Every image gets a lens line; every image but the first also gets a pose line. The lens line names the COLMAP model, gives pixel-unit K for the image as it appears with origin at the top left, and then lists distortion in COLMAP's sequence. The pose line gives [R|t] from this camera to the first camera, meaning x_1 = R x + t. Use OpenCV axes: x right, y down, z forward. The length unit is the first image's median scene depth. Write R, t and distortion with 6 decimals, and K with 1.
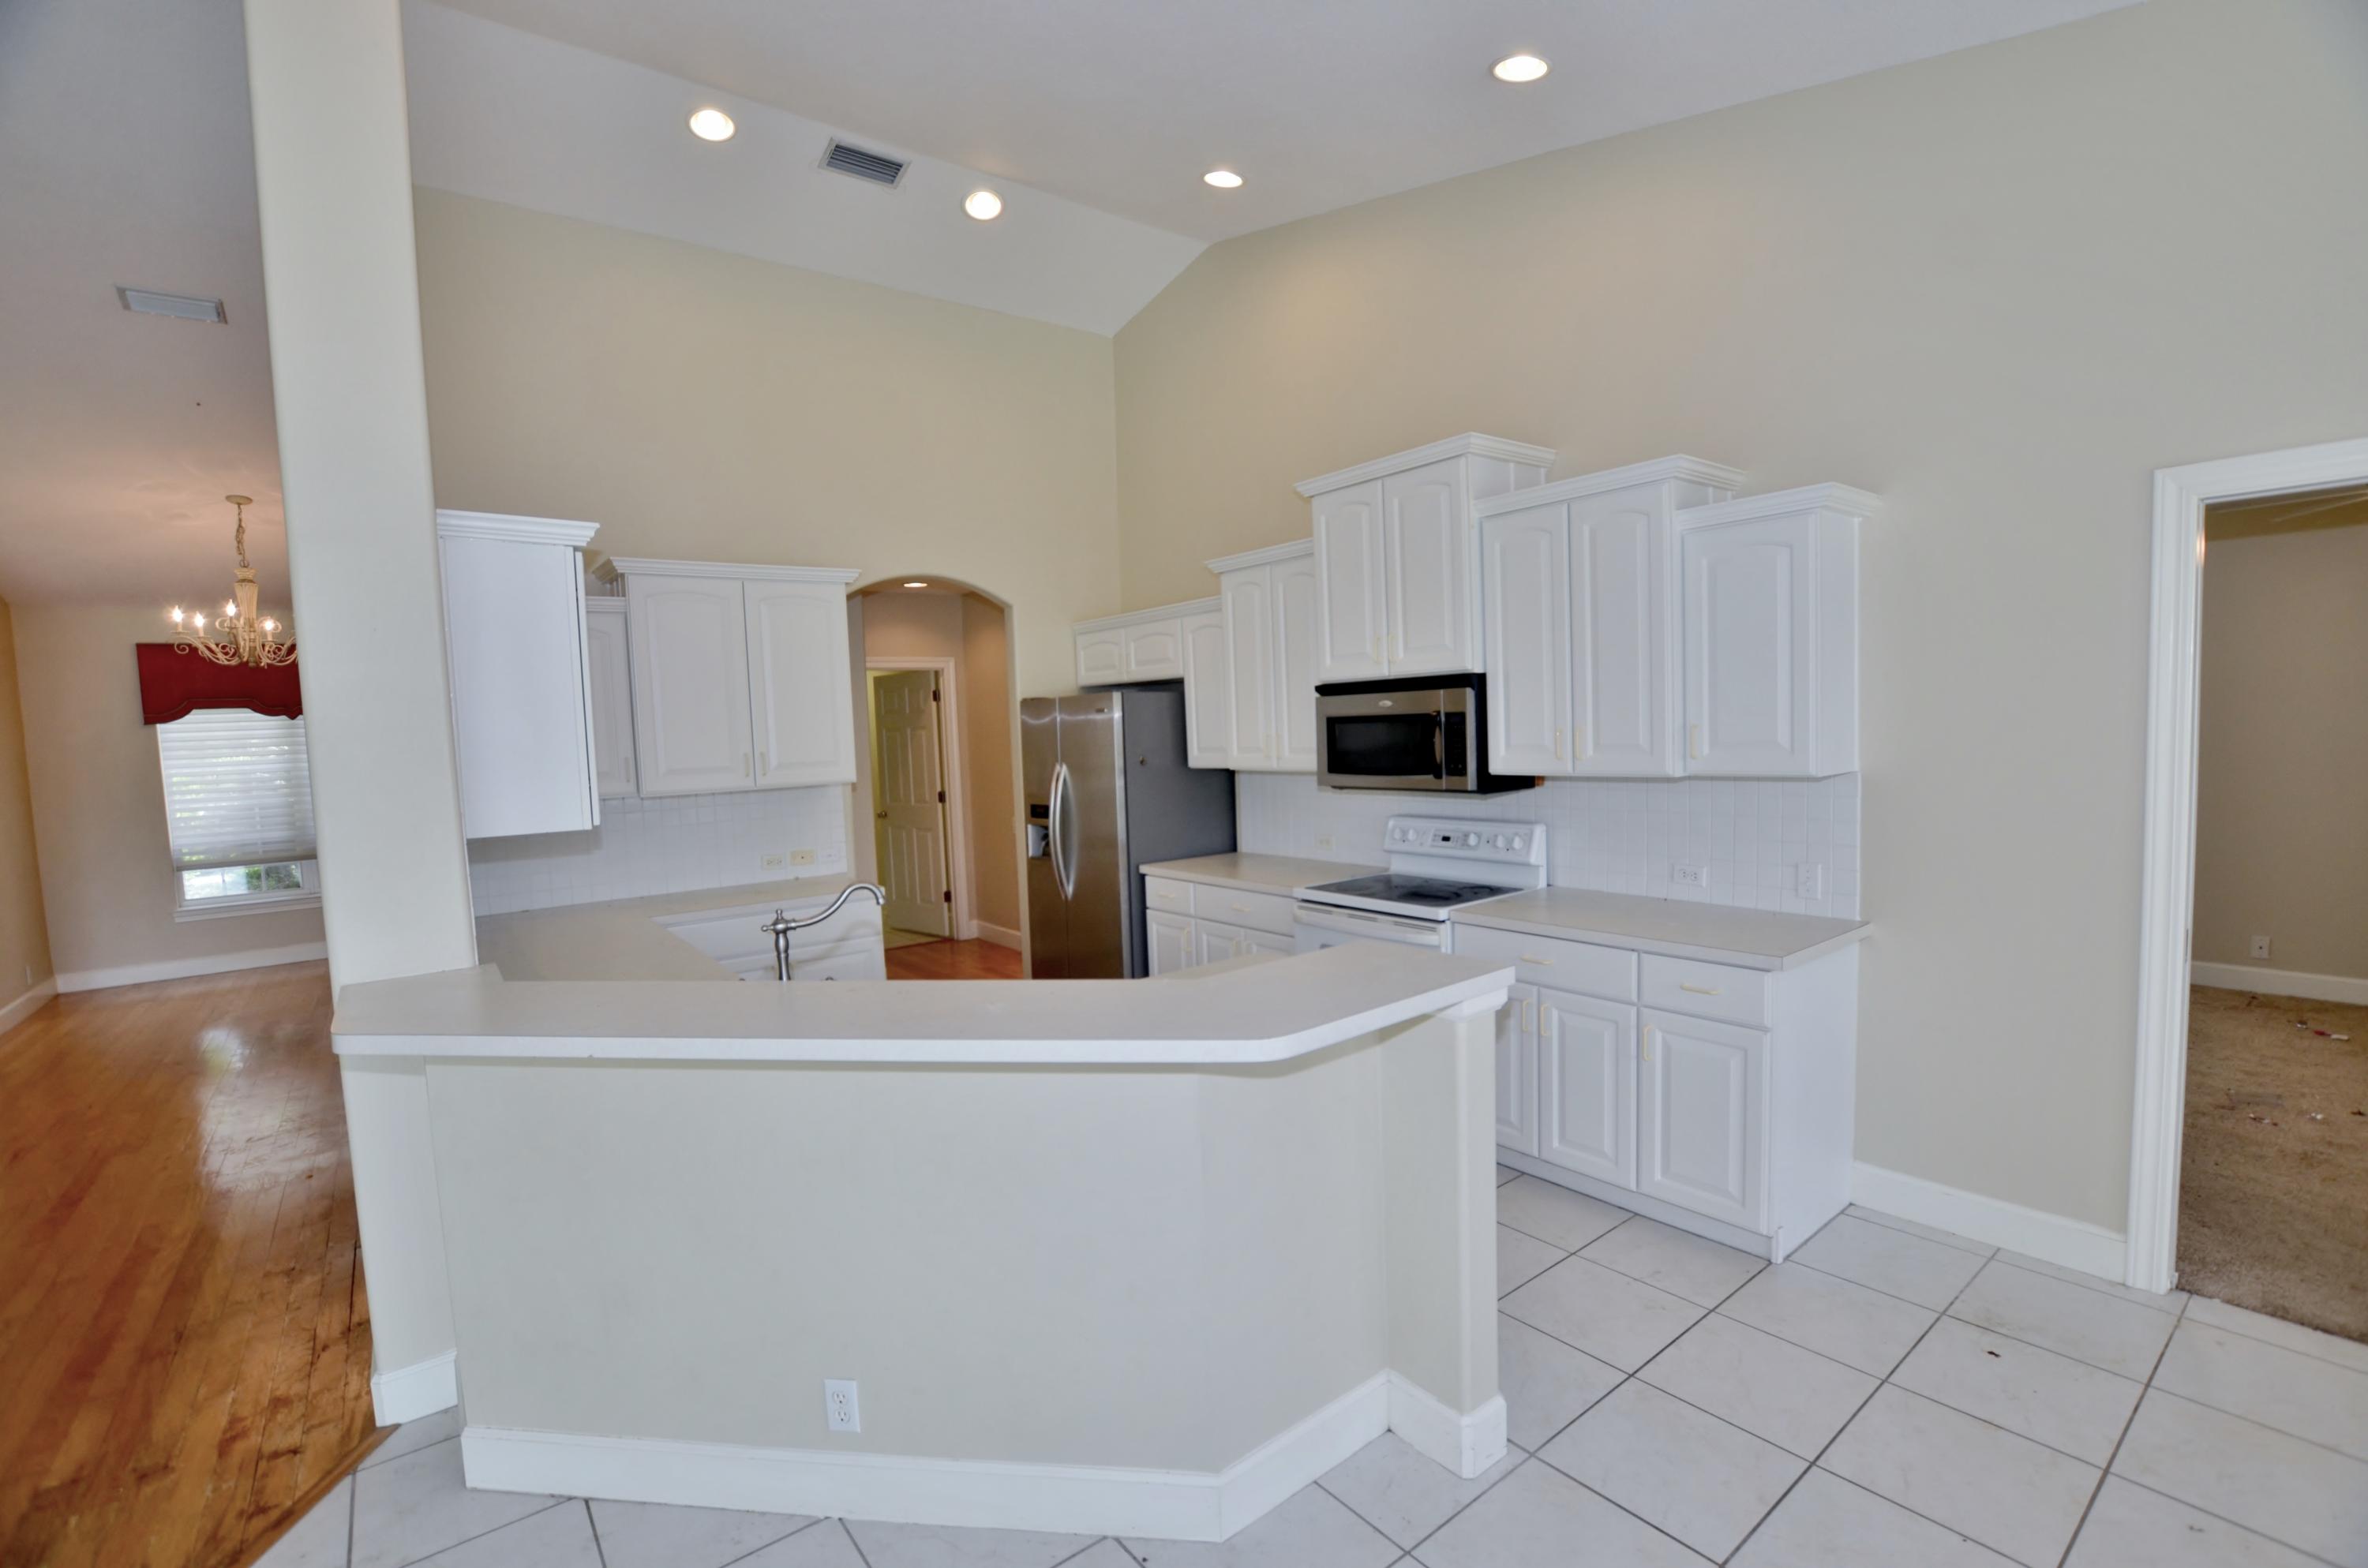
lens RADIAL K [[1057.9, 0, 1183.6], [0, 1057.9, 787.1], [0, 0, 1]] dist [-0.024020, 0.000064]
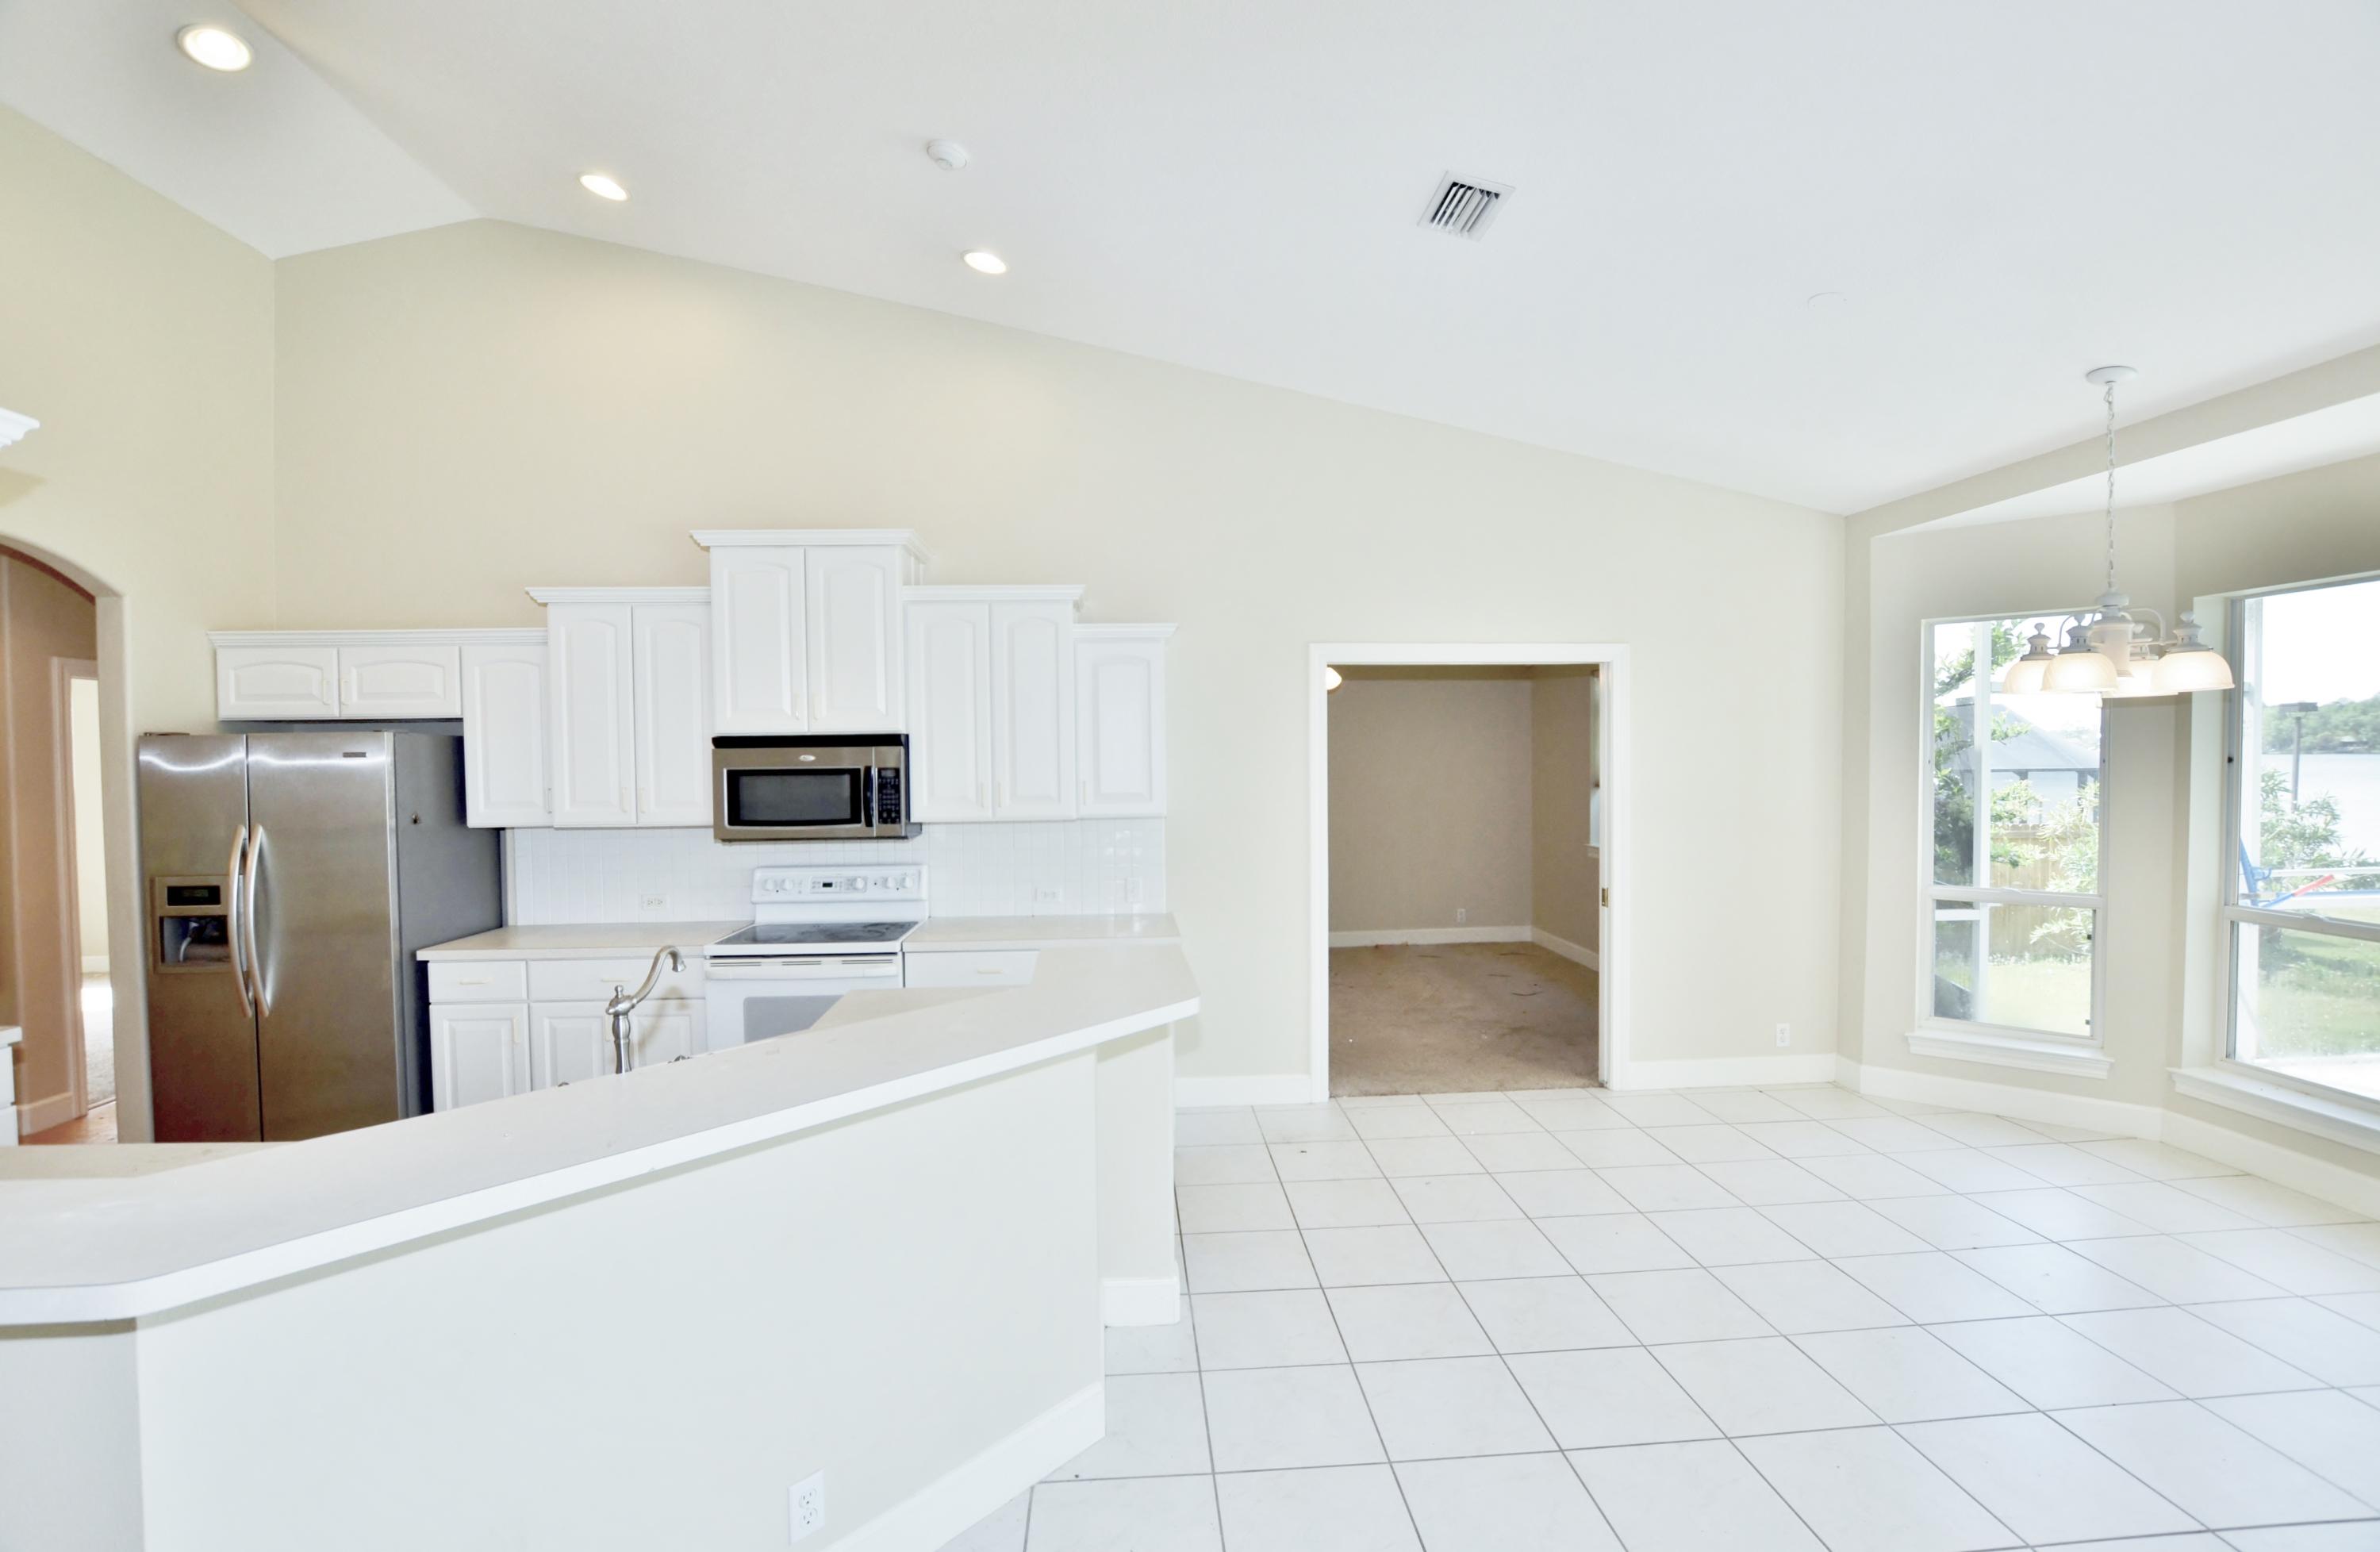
lens RADIAL K [[1078.7, 0, 1189.3], [0, 1078.7, 782.0], [0, 0, 1]] dist [-0.019678, -0.000053]
pose [[0.554863, 0.012568, 0.831847, -0.465206], [0.040157, 0.998316, -0.041869, 0.005194], [-0.830972, 0.056636, 0.553424, 0.084677]]
